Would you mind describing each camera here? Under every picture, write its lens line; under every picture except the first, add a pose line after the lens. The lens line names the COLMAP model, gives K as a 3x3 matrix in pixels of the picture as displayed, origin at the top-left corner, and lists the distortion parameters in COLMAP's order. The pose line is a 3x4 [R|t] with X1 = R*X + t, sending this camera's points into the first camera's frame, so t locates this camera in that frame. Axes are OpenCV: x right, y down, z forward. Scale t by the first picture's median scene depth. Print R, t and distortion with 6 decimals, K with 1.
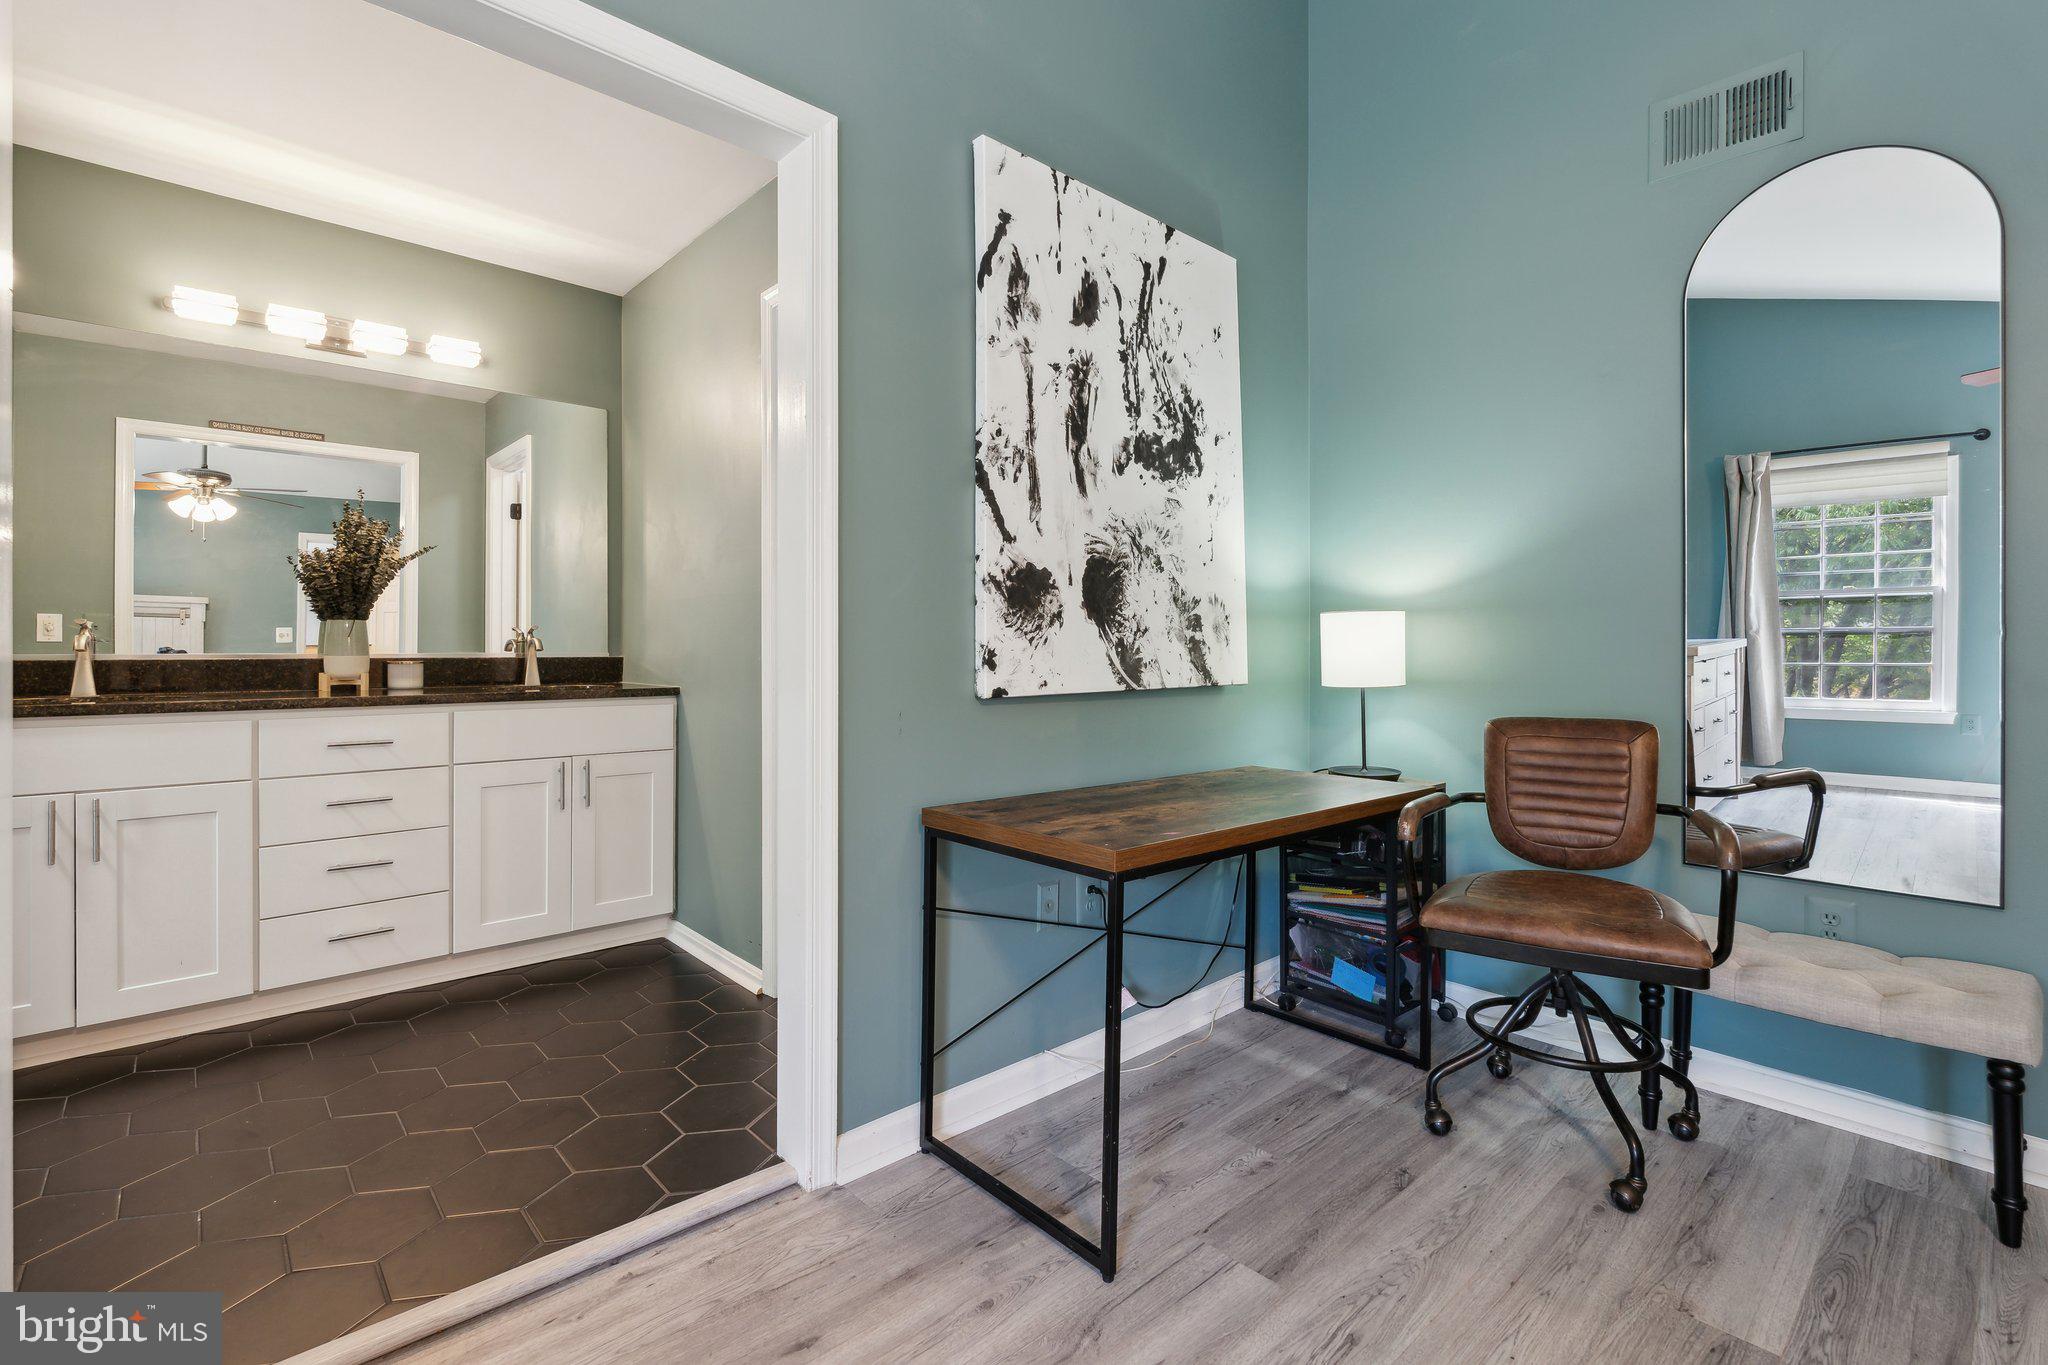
lens RADIAL K [[912.2, 0, 1015.8], [0, 912.2, 651.3], [0, 0, 1]] dist [-0.004656, 0.001613]
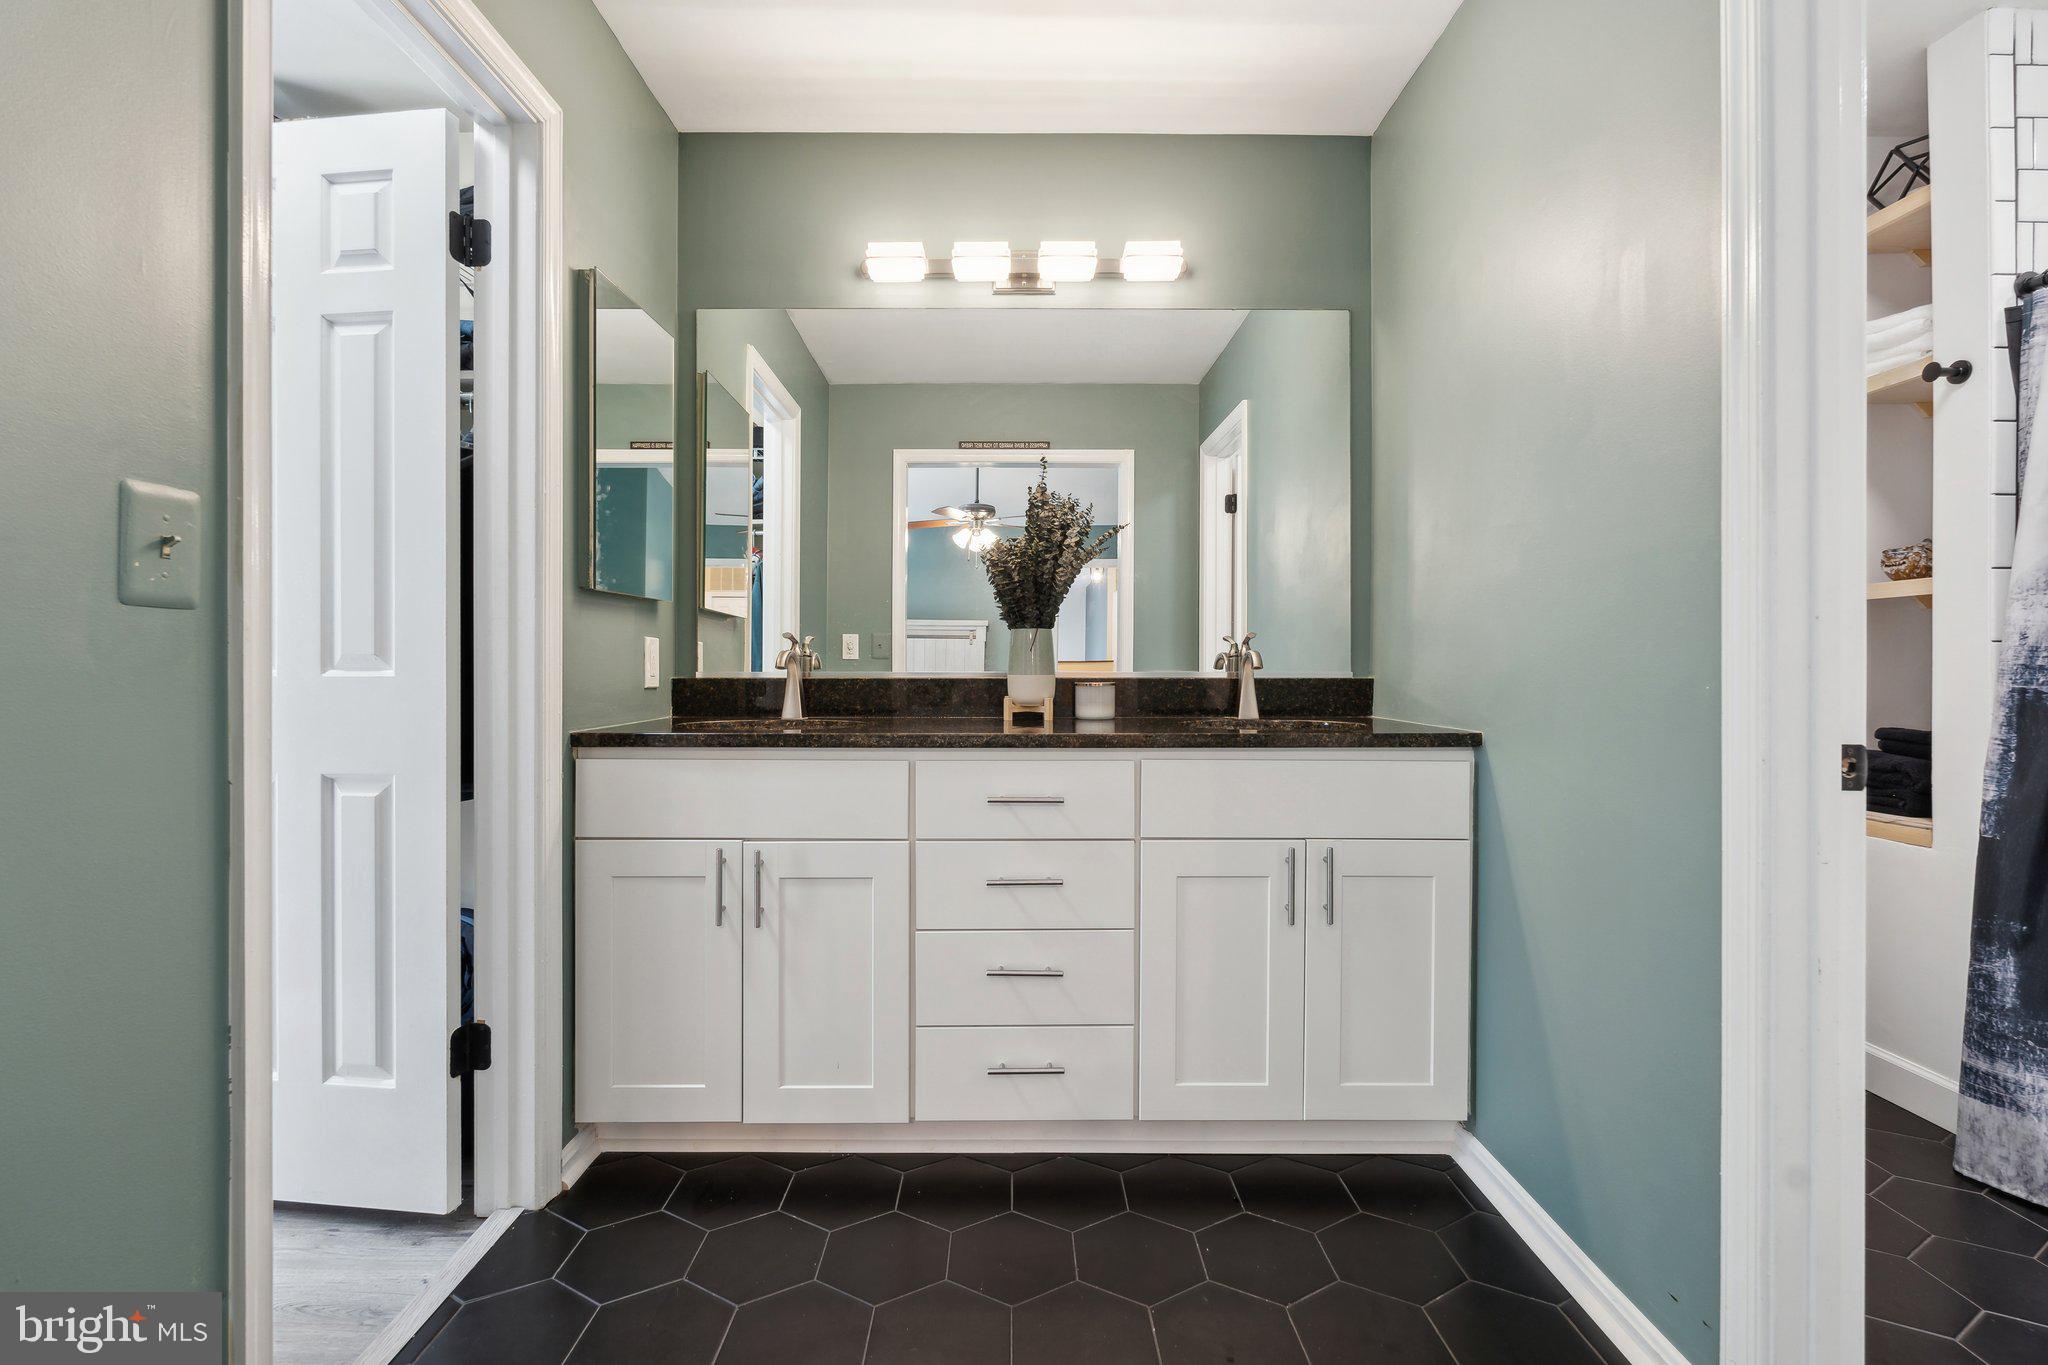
lens RADIAL K [[912.2, 0, 1016.9], [0, 912.2, 666.9], [0, 0, 1]] dist [-0.004656, 0.001613]
pose [[0.740747, 0.000449, -0.671784, -0.199328], [-0.002467, 0.999995, -0.002051, -0.000361], [0.671779, 0.003176, 0.740744, 0.375848]]
